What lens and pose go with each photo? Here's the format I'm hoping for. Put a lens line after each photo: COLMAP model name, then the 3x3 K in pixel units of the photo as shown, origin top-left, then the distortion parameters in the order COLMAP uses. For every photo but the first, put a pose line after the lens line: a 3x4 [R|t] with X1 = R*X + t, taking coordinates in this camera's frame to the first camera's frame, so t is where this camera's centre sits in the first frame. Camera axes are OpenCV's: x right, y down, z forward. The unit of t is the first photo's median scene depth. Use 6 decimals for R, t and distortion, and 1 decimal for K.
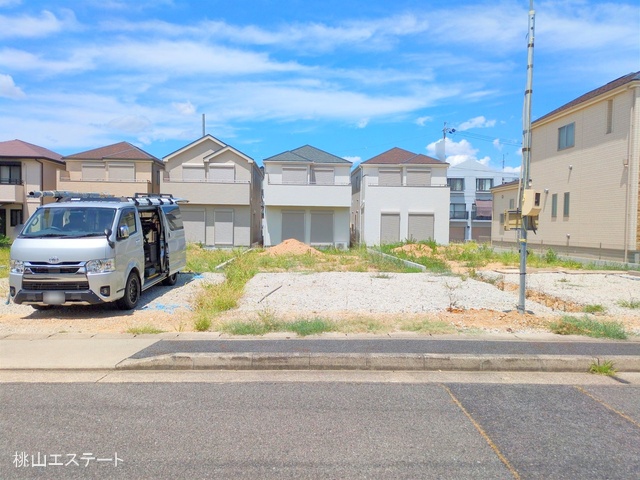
lens RADIAL K [[467.7, 0, 323.7], [0, 467.7, 237.8], [0, 0, 1]] dist [0.028556, -0.010857]
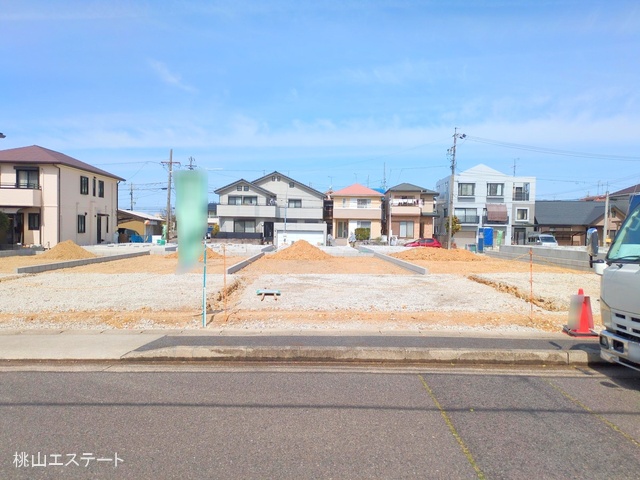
lens RADIAL K [[467.7, 0, 336.7], [0, 467.7, 236.7], [0, 0, 1]] dist [0.028556, -0.010857]
pose [[0.999964, 0.001404, -0.008419, 0.070612], [-0.001496, 0.999939, -0.010916, 0.004741], [0.008403, 0.010929, 0.999905, -0.092325]]
